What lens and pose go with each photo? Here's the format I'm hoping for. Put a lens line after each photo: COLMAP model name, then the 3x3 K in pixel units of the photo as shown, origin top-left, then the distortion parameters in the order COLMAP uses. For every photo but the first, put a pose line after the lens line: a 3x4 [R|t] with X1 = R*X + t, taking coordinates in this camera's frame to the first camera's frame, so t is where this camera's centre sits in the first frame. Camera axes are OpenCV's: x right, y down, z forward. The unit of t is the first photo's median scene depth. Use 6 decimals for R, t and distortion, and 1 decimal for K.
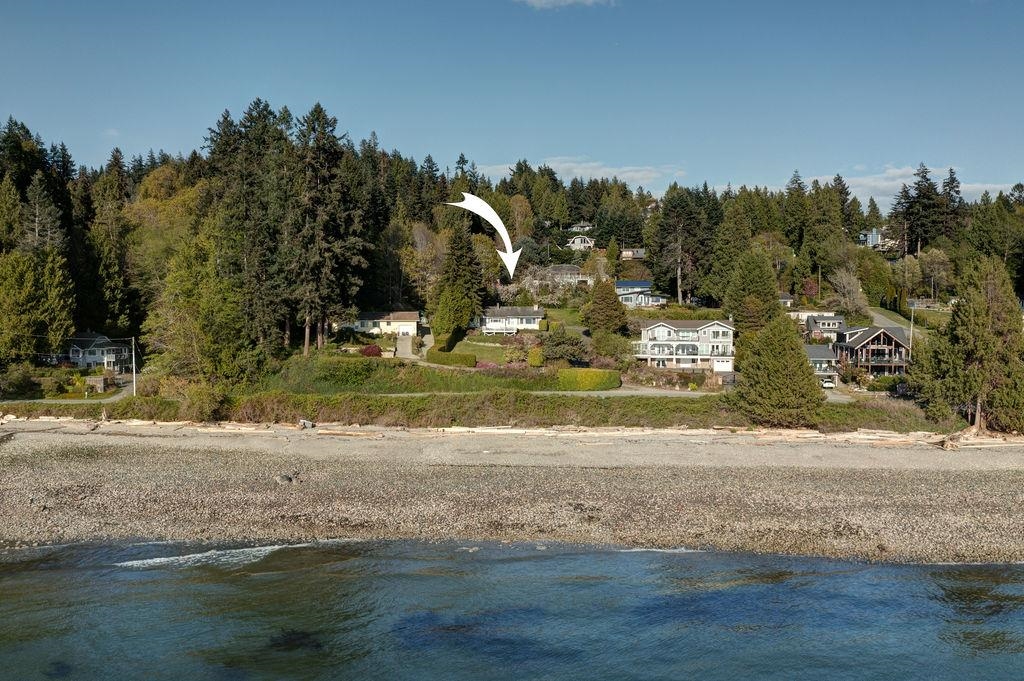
lens RADIAL K [[814.3, 0, 512.0], [0, 814.3, 340.5], [0, 0, 1]] dist [-0.007330, 0.007203]
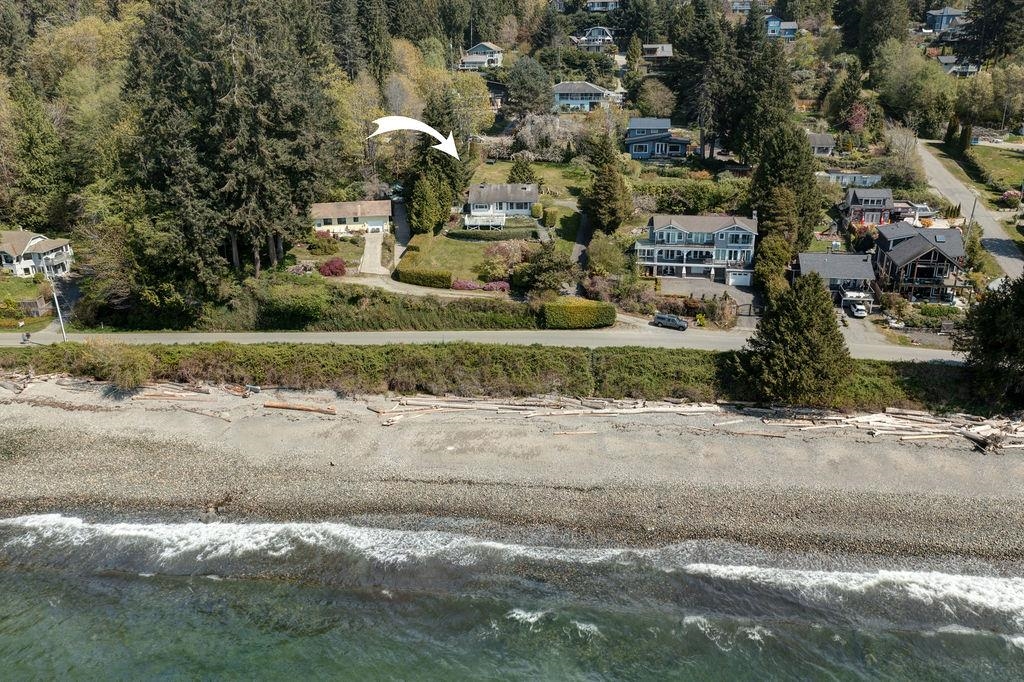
lens RADIAL K [[821.8, 0, 512.0], [0, 821.8, 341.0], [0, 0, 1]] dist [-0.010493, -0.000975]
pose [[0.999275, -0.004641, -0.037793, 0.049775], [0.016186, 0.950176, 0.311293, -0.175449], [0.034465, -0.311679, 0.949562, 0.144351]]
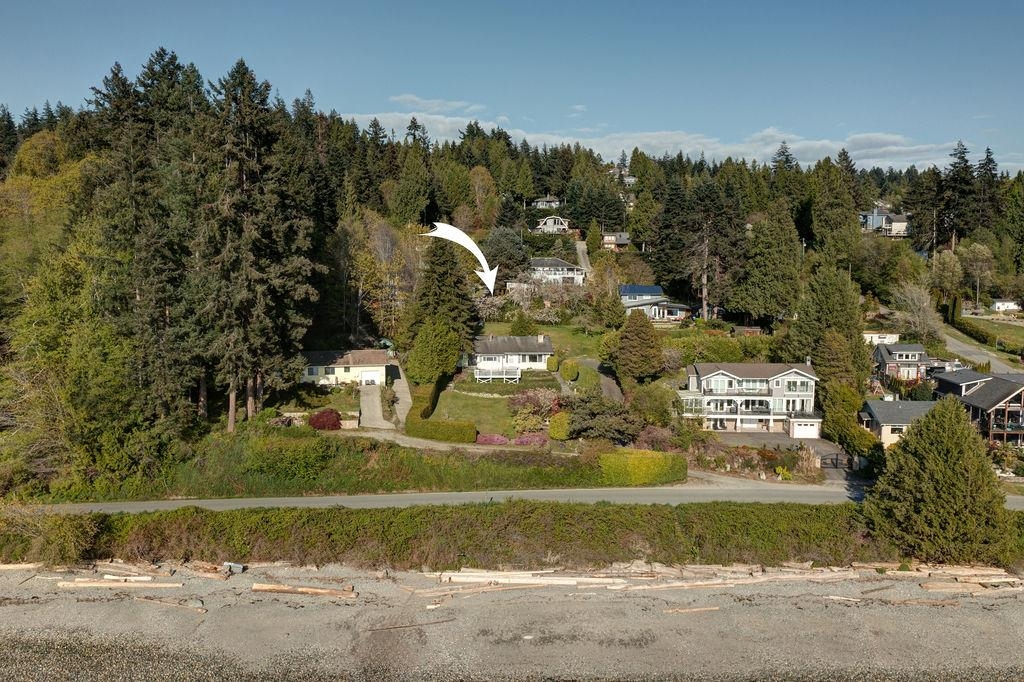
lens RADIAL K [[814.3, 0, 512.0], [0, 814.3, 341.0], [0, 0, 1]] dist [-0.007330, 0.007203]
pose [[0.996594, -0.006699, 0.082198, -0.067111], [0.002294, 0.998561, 0.053572, -0.088822], [-0.082438, -0.053201, 0.995175, 0.278704]]
